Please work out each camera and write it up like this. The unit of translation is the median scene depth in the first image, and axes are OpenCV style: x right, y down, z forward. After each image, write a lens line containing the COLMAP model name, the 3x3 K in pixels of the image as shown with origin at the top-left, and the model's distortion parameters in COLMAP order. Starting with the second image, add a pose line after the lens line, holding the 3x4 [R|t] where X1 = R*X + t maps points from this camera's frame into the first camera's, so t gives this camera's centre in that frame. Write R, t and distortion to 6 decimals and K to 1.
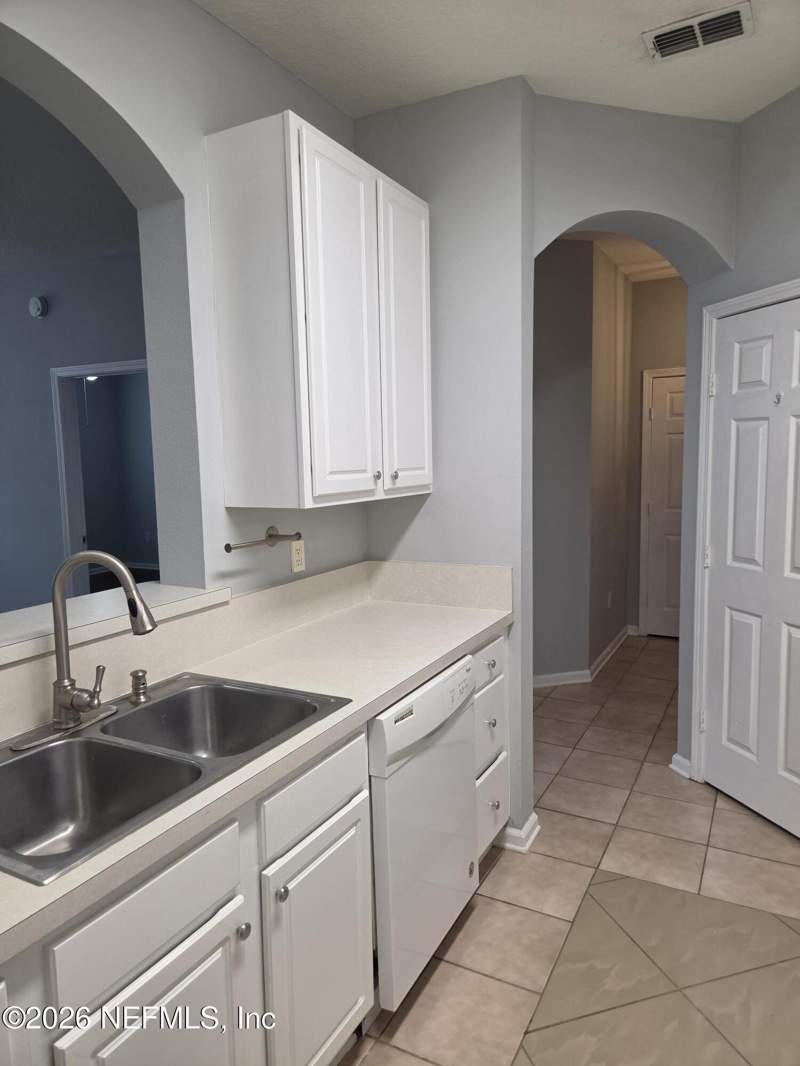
lens RADIAL K [[728.2, 0, 395.8], [0, 728.2, 530.8], [0, 0, 1]] dist [0.060048, -0.032691]
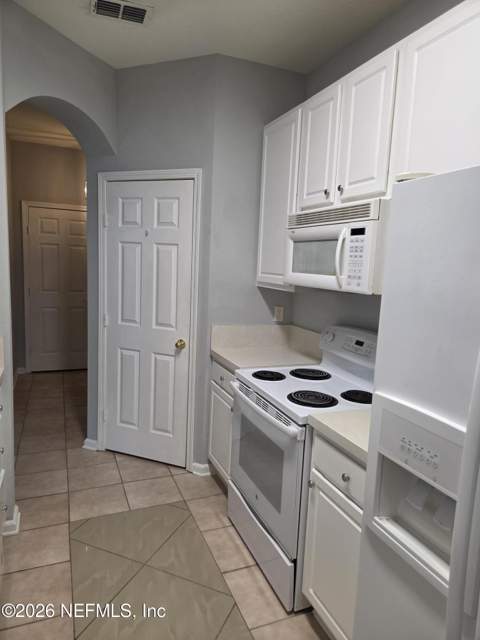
lens RADIAL K [[437.2, 0, 237.4], [0, 437.2, 318.7], [0, 0, 1]] dist [0.060048, -0.032691]
pose [[0.632392, -0.053150, 0.772823, -0.191631], [0.027304, 0.998553, 0.046331, -0.008416], [-0.774167, -0.008198, 0.632928, 0.116629]]
